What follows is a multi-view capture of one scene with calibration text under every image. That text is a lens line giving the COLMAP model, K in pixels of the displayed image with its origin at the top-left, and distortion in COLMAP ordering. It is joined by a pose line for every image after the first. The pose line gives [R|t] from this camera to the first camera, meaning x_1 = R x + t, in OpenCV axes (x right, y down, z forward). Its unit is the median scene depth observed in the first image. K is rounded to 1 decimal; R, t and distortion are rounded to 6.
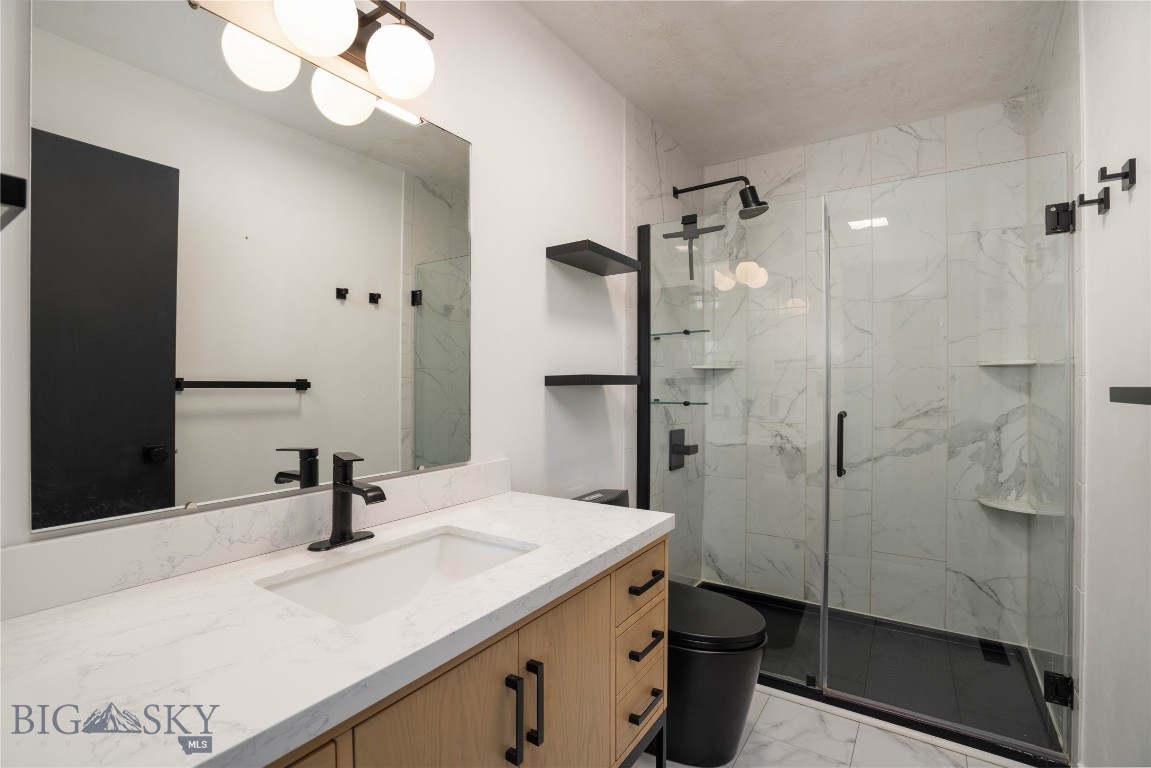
lens RADIAL K [[545.7, 0, 576.4], [0, 545.7, 384.4], [0, 0, 1]] dist [-0.038824, 0.010390]
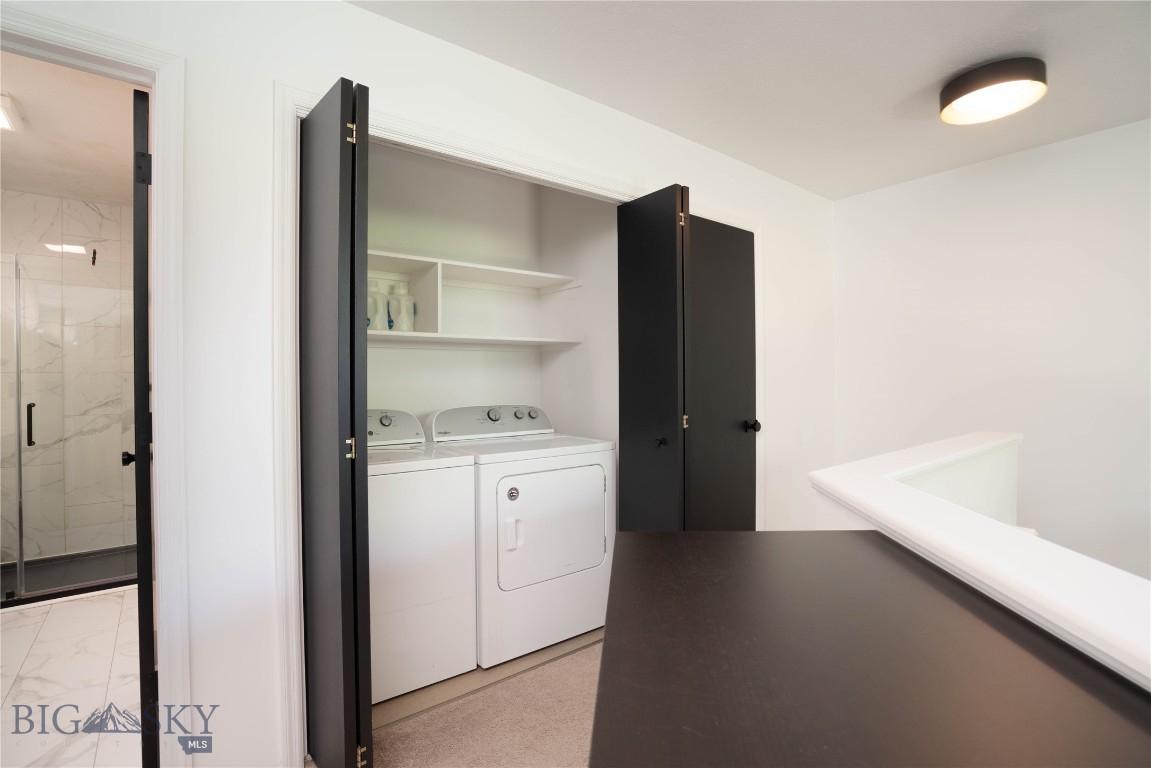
lens RADIAL K [[545.7, 0, 583.6], [0, 545.7, 383.2], [0, 0, 1]] dist [-0.038824, 0.010390]
pose [[0.318621, -0.009296, 0.947837, -0.337156], [0.005934, 0.999952, 0.007812, -0.007202], [-0.947864, 0.003136, 0.318661, -0.752451]]
